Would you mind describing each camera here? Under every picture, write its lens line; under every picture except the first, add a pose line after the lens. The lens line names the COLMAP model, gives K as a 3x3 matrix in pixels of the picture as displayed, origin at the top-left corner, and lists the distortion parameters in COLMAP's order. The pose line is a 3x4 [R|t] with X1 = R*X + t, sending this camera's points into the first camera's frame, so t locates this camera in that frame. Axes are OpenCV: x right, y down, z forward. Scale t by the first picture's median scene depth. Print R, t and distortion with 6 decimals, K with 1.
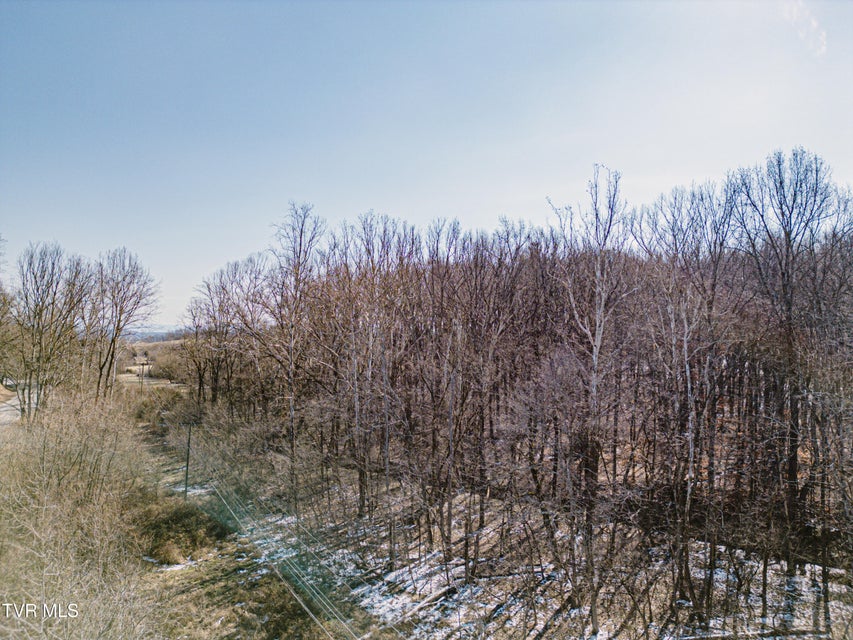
lens RADIAL K [[598.5, 0, 424.6], [0, 598.5, 322.1], [0, 0, 1]] dist [0.040281, -0.009659]
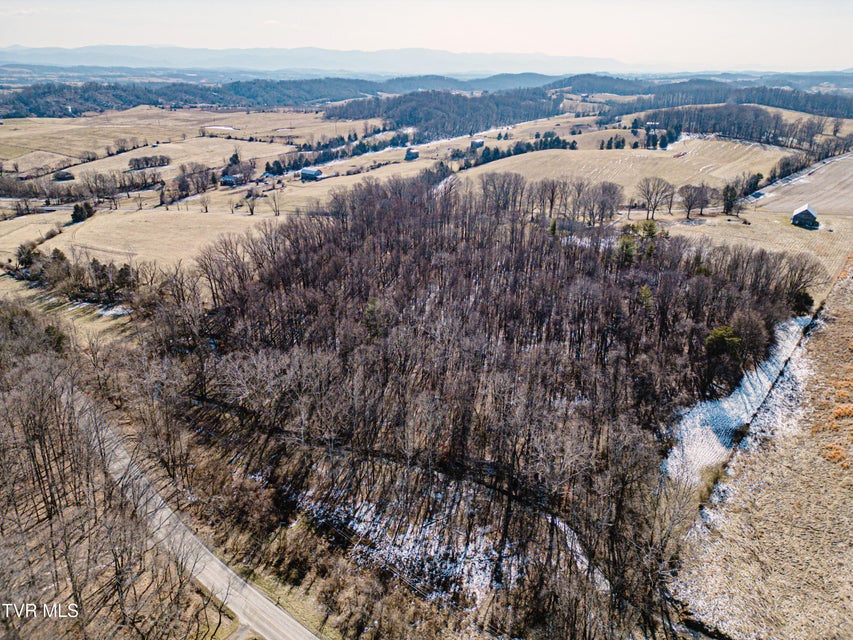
lens RADIAL K [[598.5, 0, 426.3], [0, 598.5, 320.5], [0, 0, 1]] dist [0.040281, -0.009659]
pose [[0.946951, -0.121998, 0.297321, -0.636910], [-0.012071, 0.910992, 0.412247, -2.326124], [-0.321151, -0.393967, 0.861192, -1.958187]]
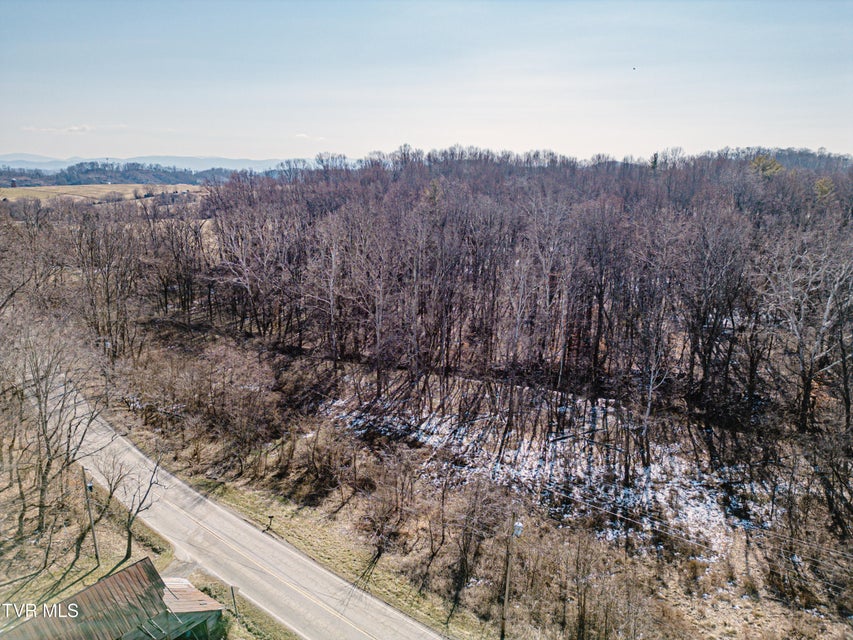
lens RADIAL K [[598.5, 0, 425.7], [0, 598.5, 318.6], [0, 0, 1]] dist [0.040281, -0.009659]
pose [[0.959386, -0.060407, 0.275552, -0.616451], [-0.012700, 0.966564, 0.256110, -0.481328], [-0.281810, -0.249208, 0.926541, -0.841067]]
